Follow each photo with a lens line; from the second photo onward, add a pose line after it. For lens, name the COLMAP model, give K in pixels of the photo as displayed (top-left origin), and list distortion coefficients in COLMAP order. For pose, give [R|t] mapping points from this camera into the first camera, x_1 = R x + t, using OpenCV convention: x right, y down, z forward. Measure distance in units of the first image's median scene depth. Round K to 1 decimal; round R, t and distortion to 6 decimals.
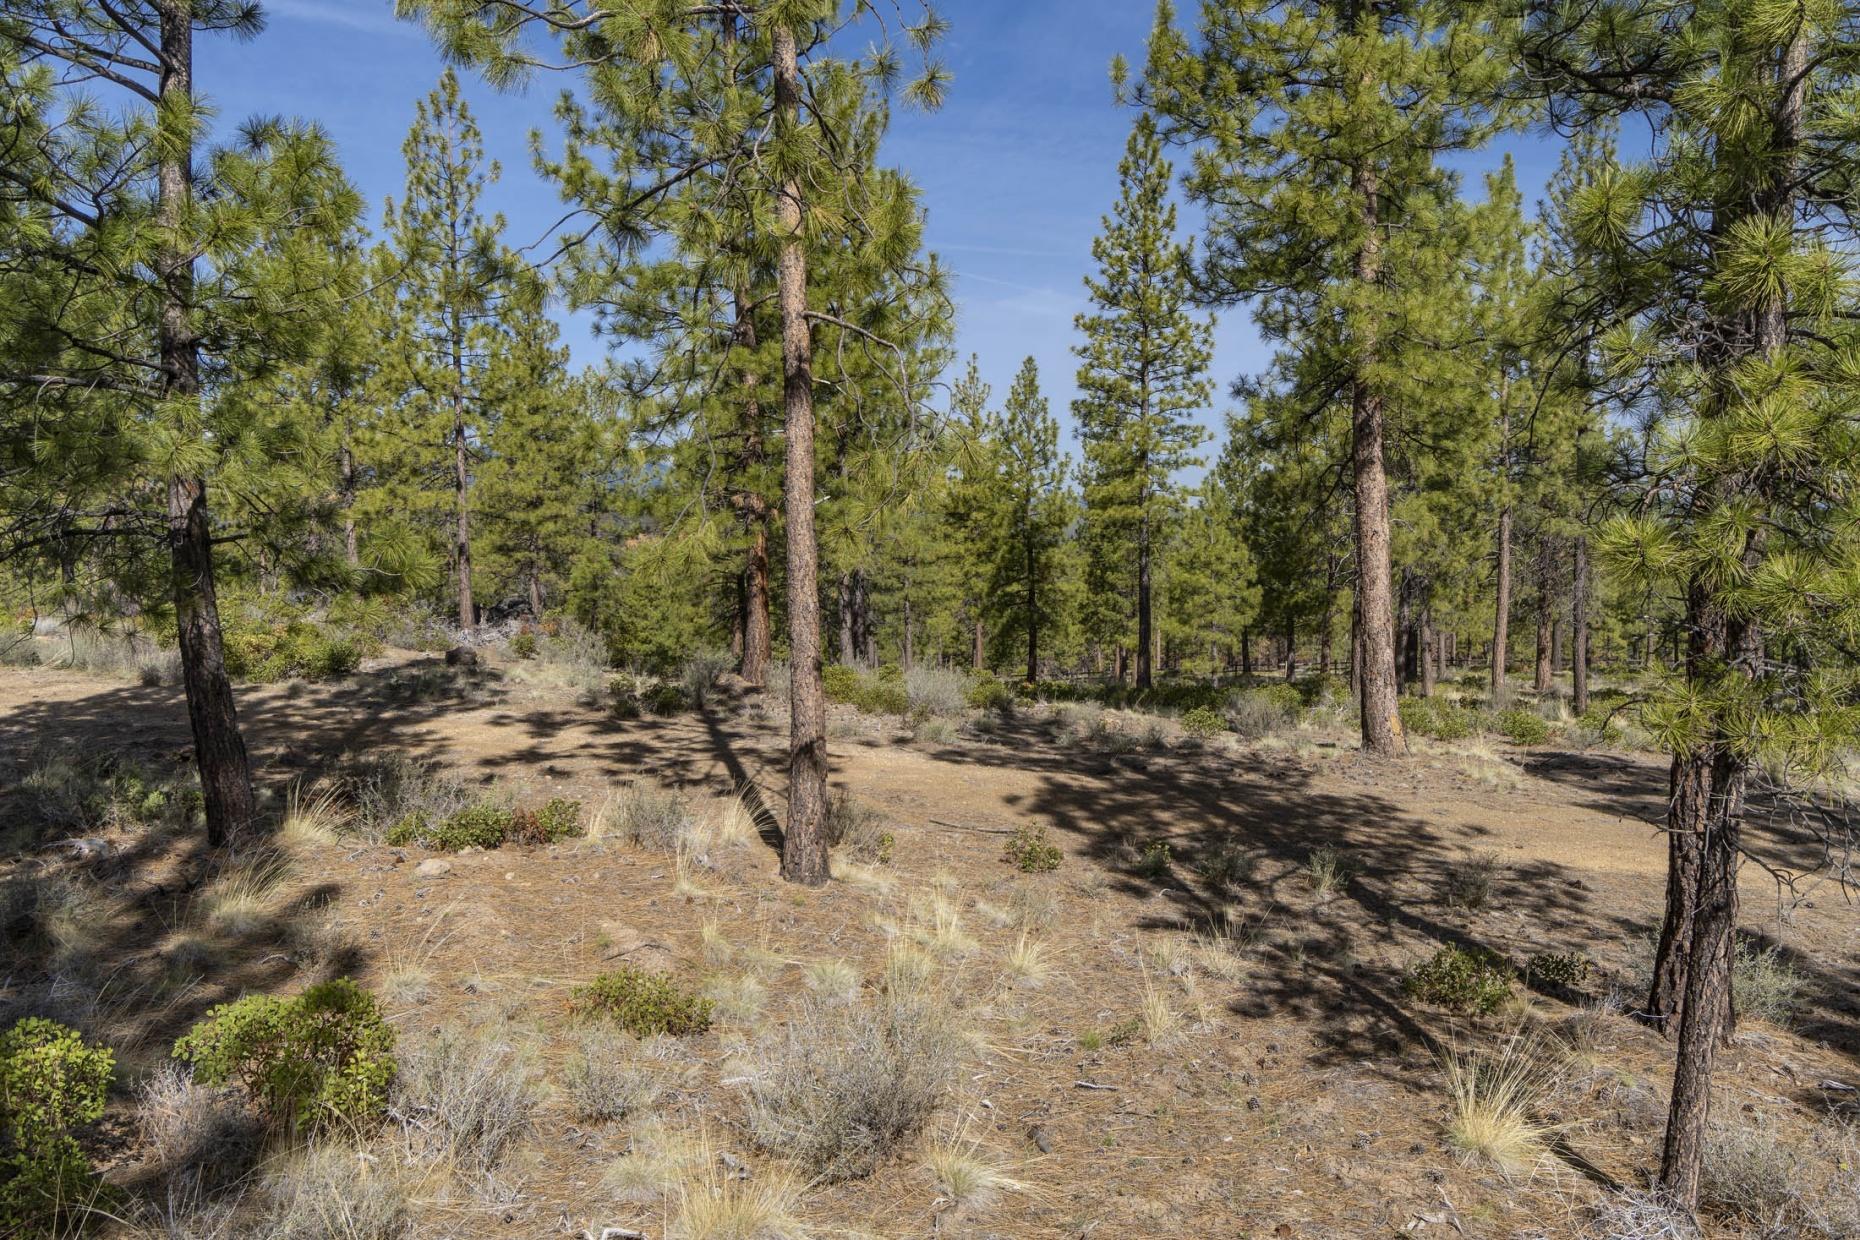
lens RADIAL K [[1427.9, 0, 933.9], [0, 1427.9, 606.2], [0, 0, 1]] dist [0.008510, -0.002681]
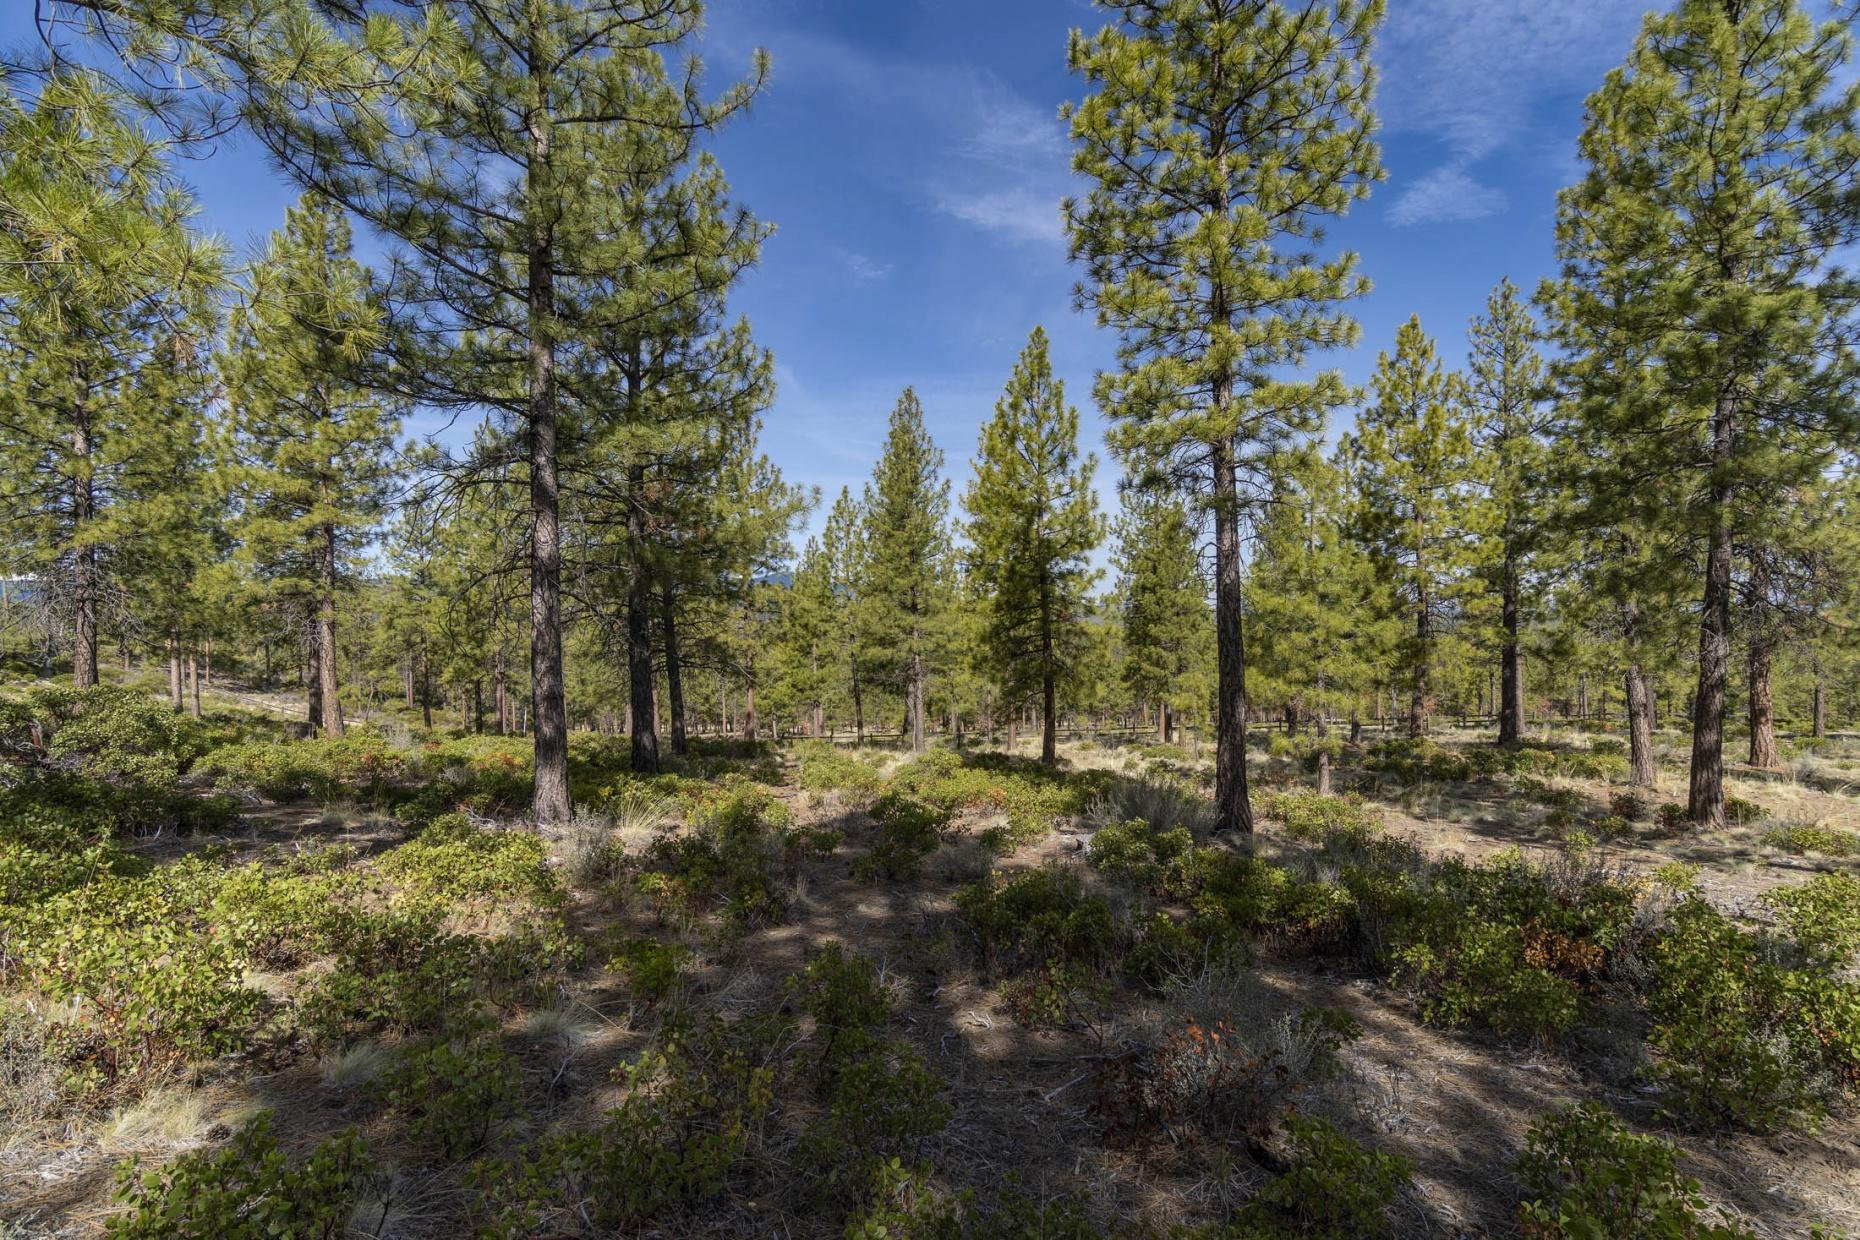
lens RADIAL K [[863.9, 0, 929.0], [0, 863.9, 622.7], [0, 0, 1]] dist [-0.000347, -0.000011]
pose [[0.991602, -0.016135, -0.128315, 0.085581], [0.008765, 0.998290, -0.057794, 0.010934], [0.129029, 0.056184, 0.990048, 0.708955]]
